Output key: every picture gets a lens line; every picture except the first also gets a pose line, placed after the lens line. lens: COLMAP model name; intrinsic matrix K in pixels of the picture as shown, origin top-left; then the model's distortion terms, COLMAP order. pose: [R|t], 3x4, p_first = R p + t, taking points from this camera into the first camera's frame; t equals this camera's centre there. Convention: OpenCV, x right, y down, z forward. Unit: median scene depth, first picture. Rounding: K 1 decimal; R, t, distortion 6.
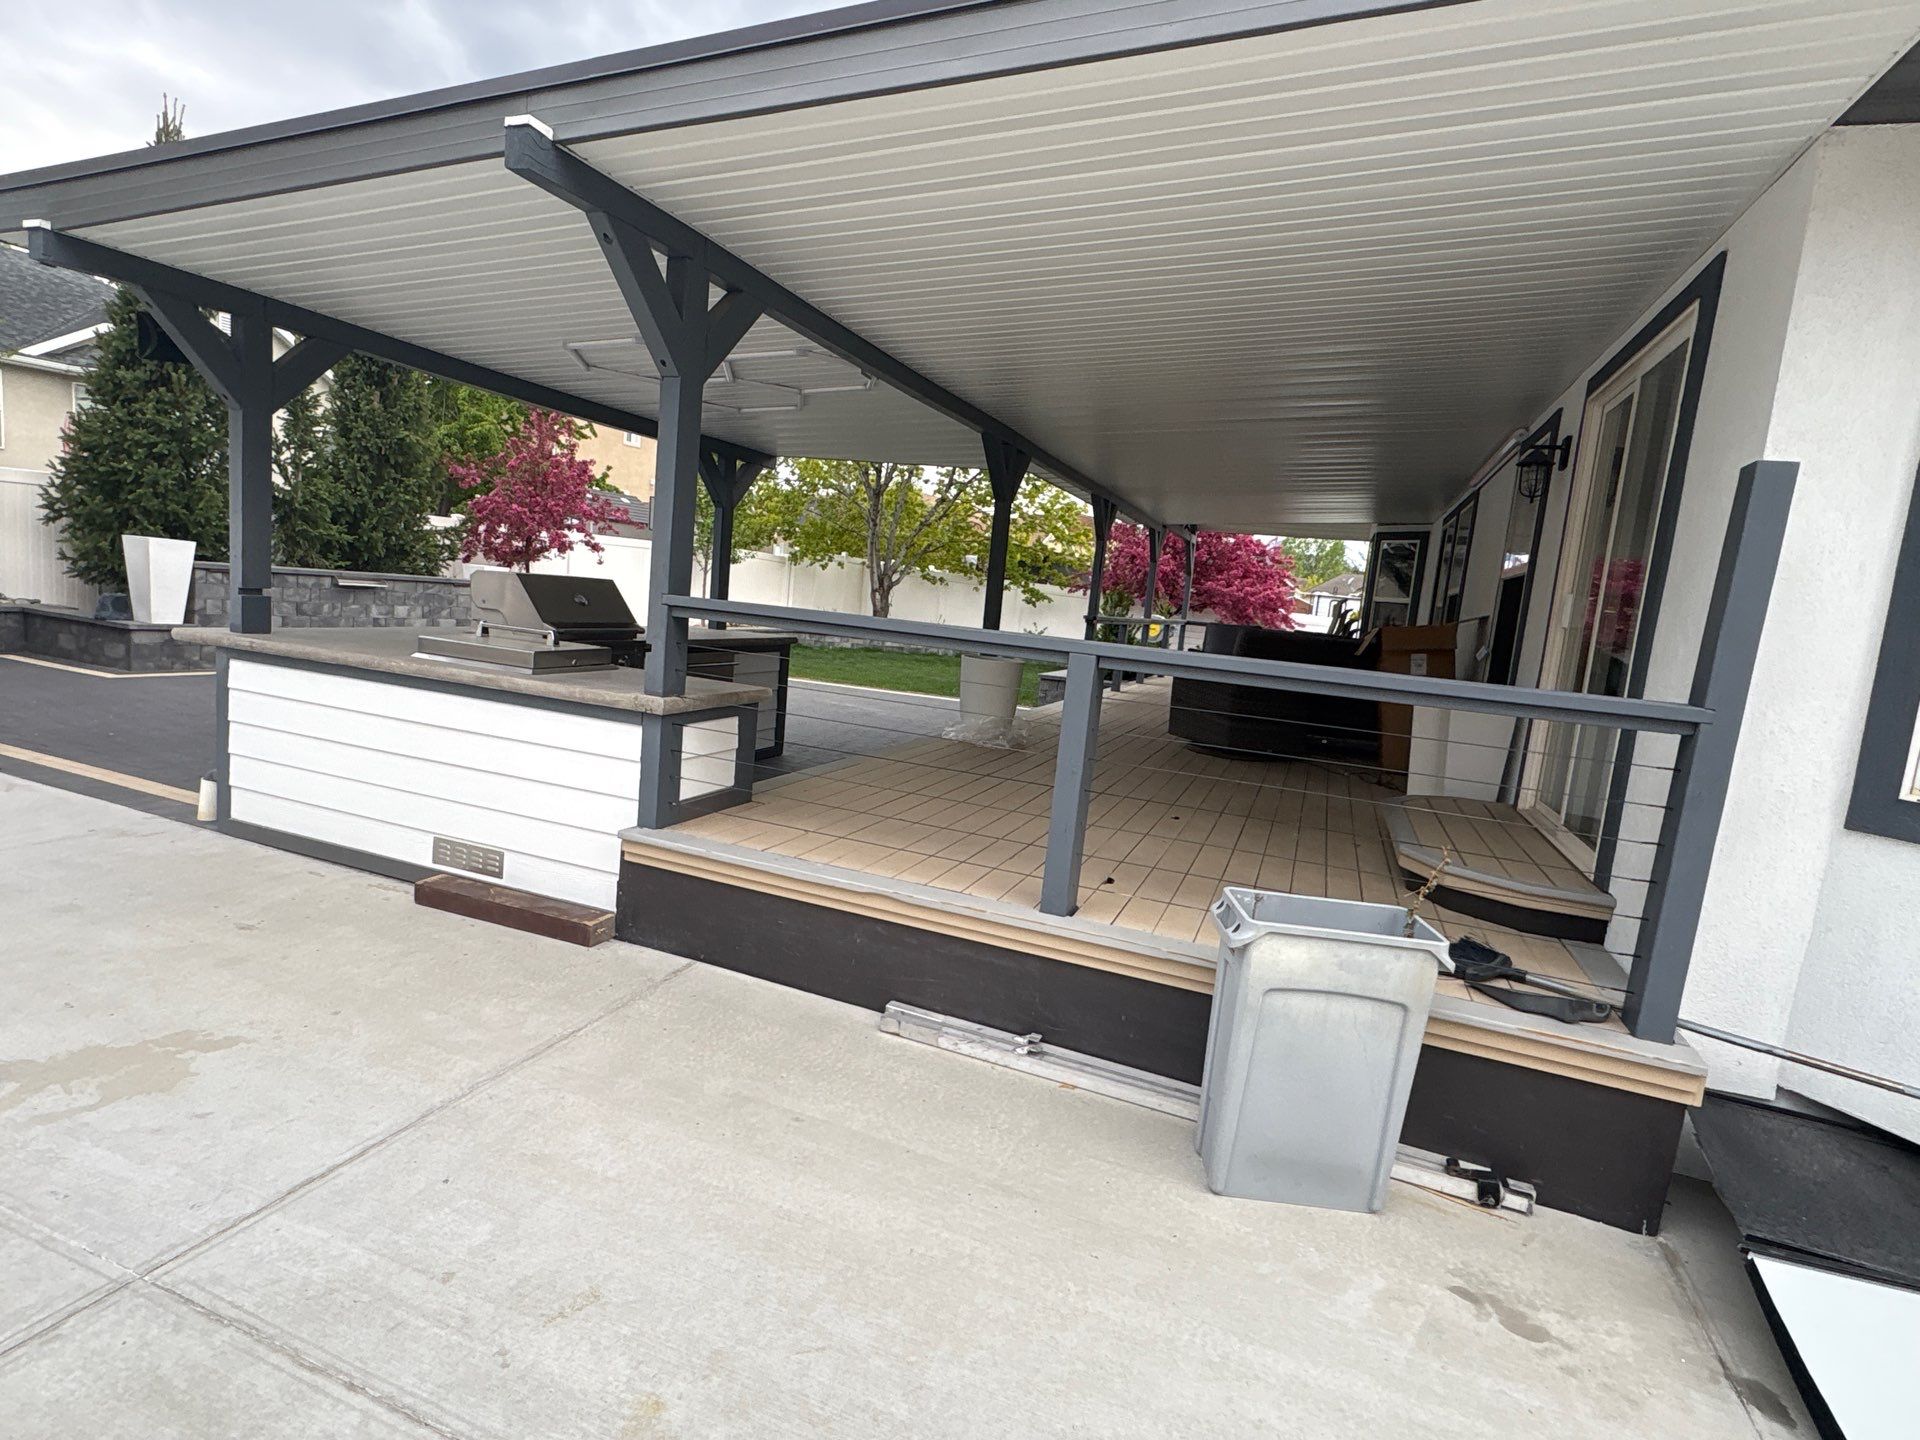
lens RADIAL K [[984.1, 0, 960.9], [0, 984.1, 720.5], [0, 0, 1]] dist [-0.001886, 0.000768]
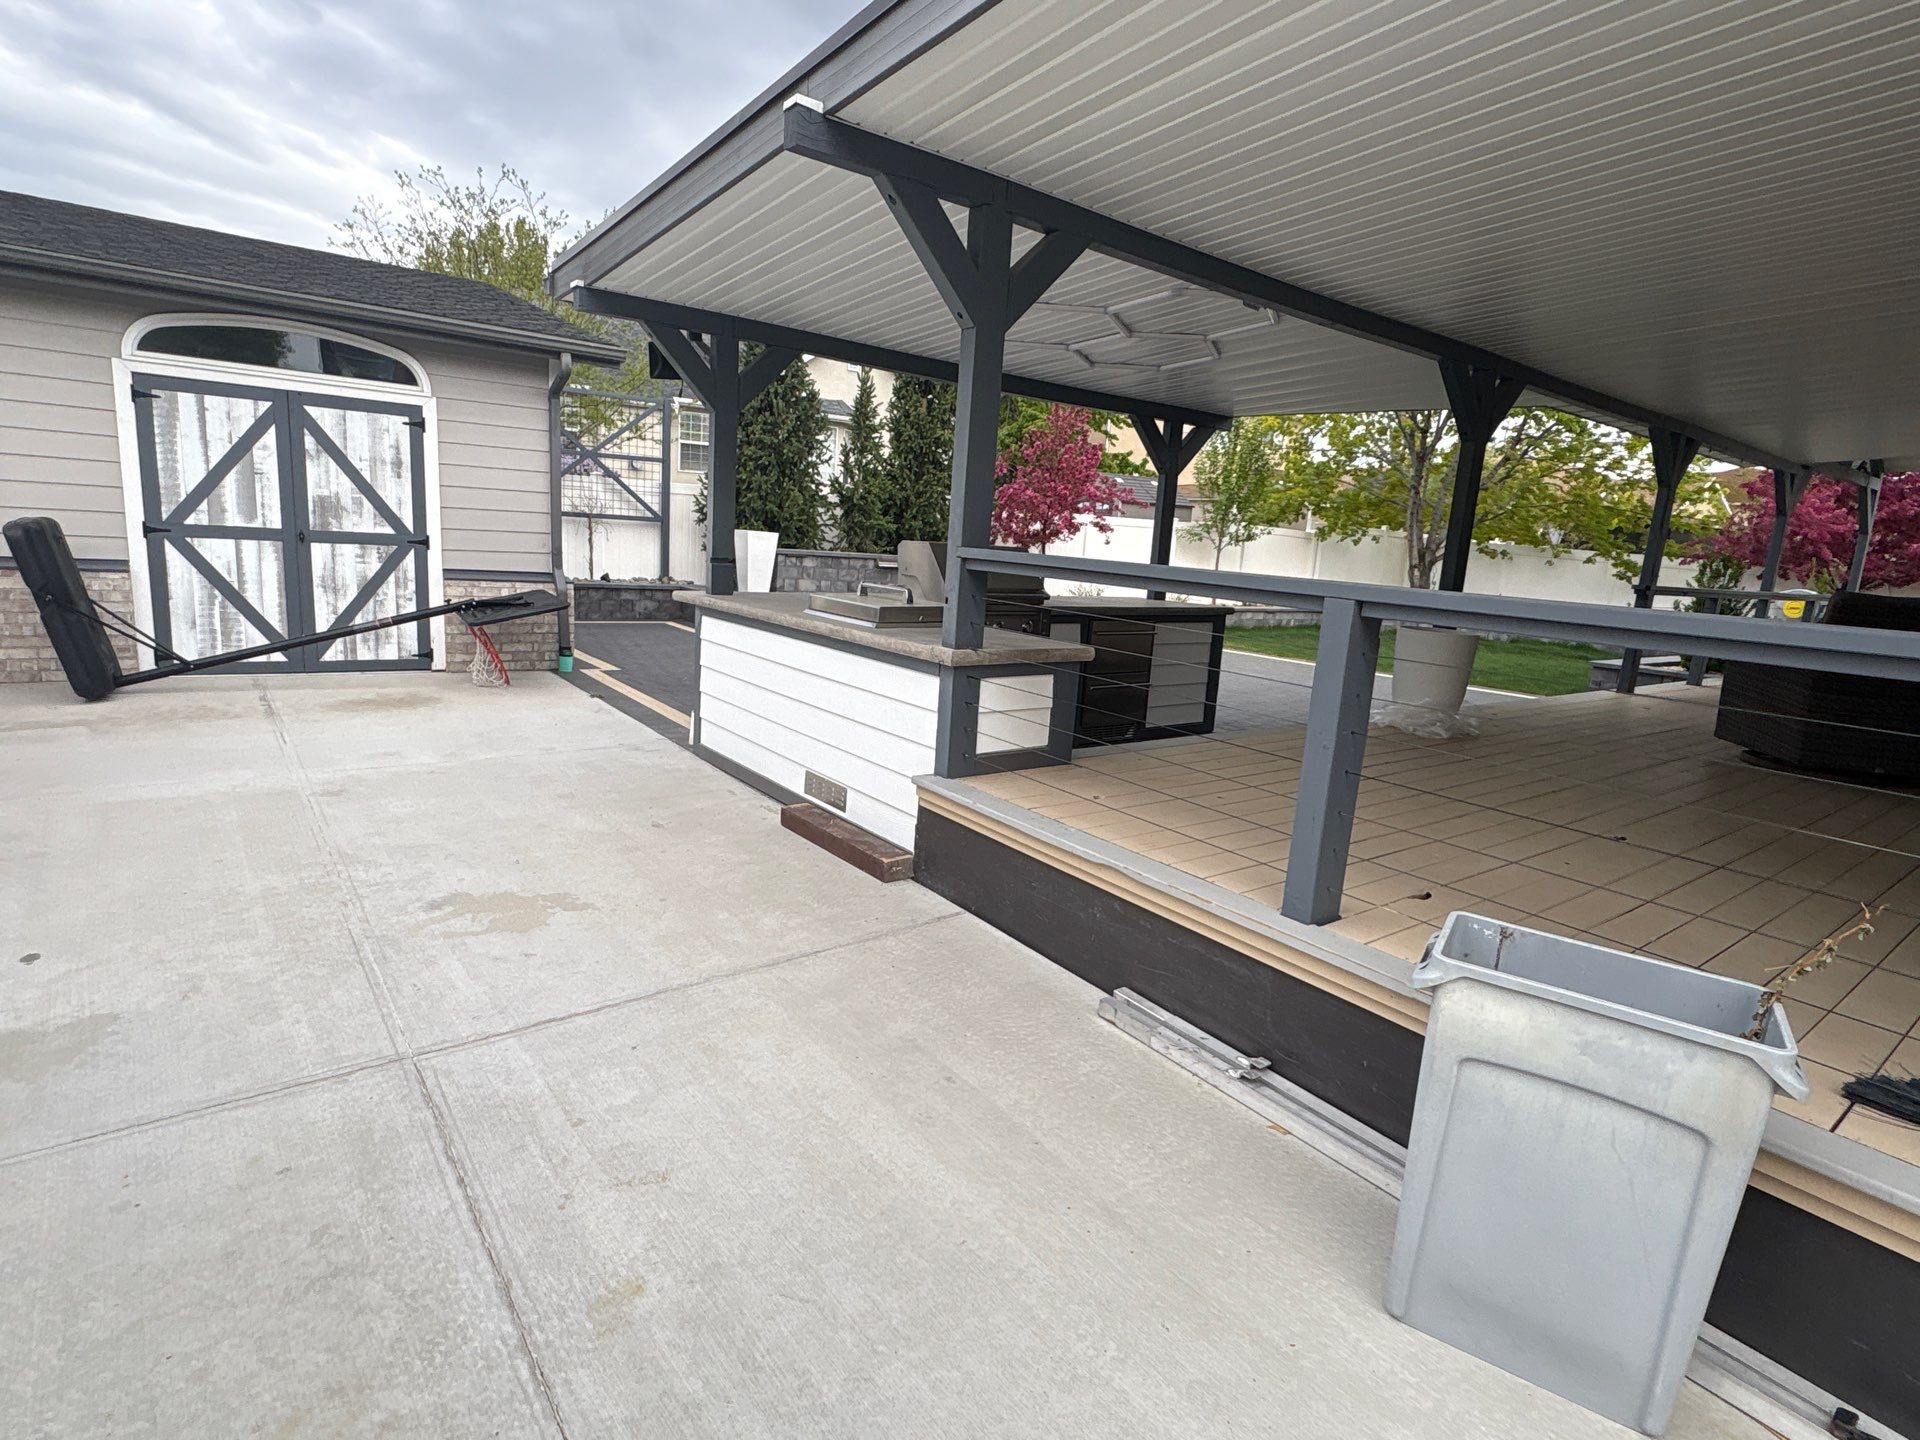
lens RADIAL K [[984.1, 0, 960.0], [0, 984.1, 722.0], [0, 0, 1]] dist [-0.001886, 0.000768]
pose [[0.849638, 0.062176, -0.523688, 0.232915], [-0.053799, 0.998064, 0.031214, 0.018878], [0.524615, 0.001653, 0.851338, 0.133350]]
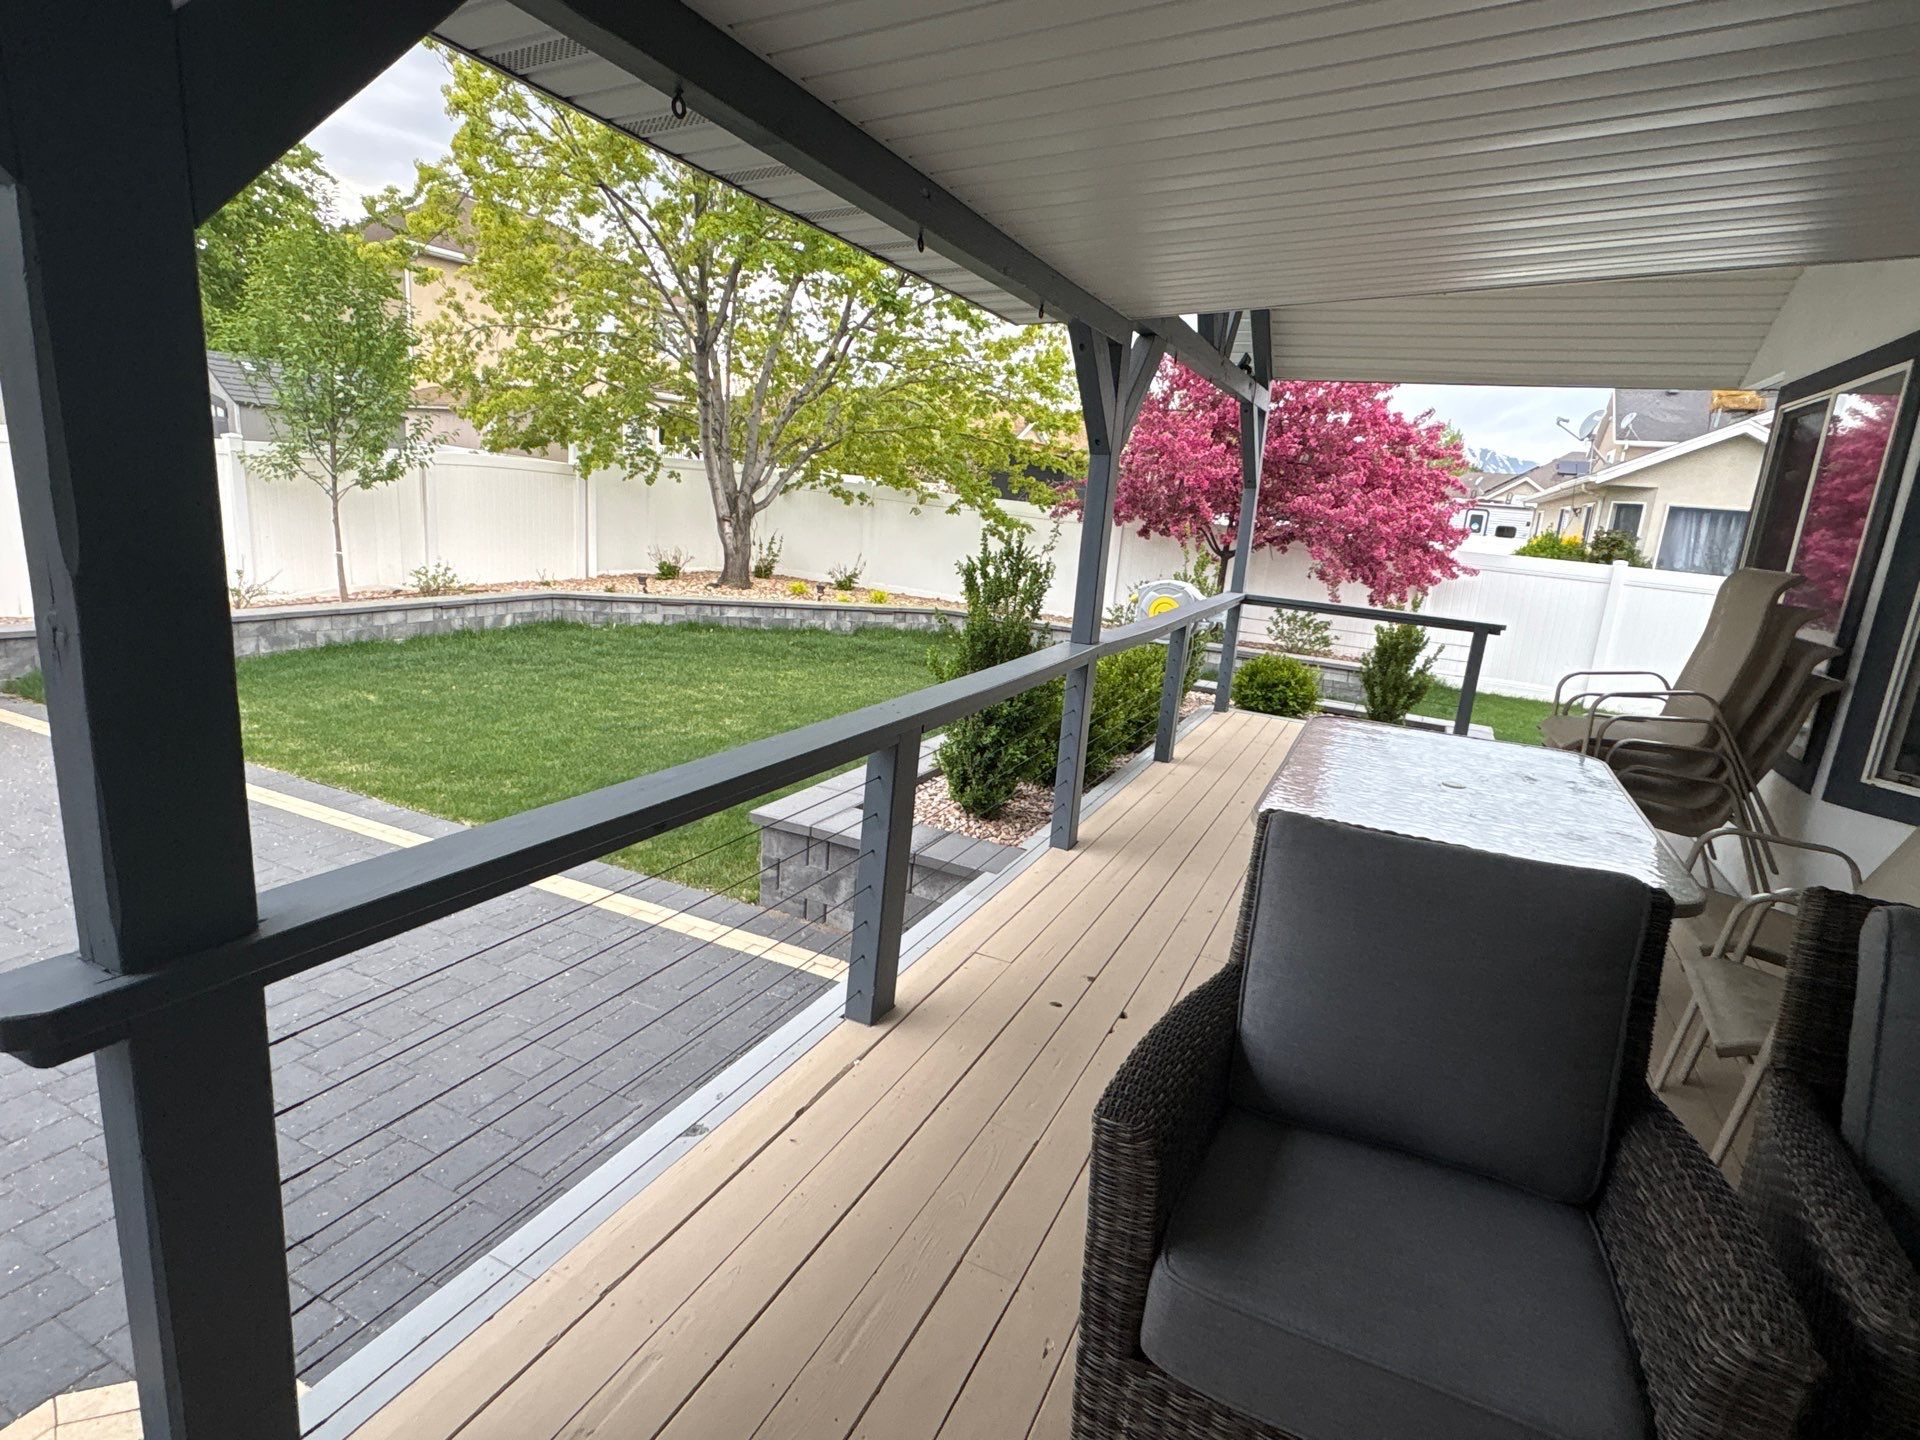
lens RADIAL K [[984.1, 0, 958.8], [0, 984.1, 719.0], [0, 0, 1]] dist [-0.001886, 0.000768]
pose [[0.996225, 0.001606, -0.086789, 0.627834], [0.006286, 0.995870, 0.090574, -0.383734], [0.086576, -0.090778, 0.992101, 2.443595]]
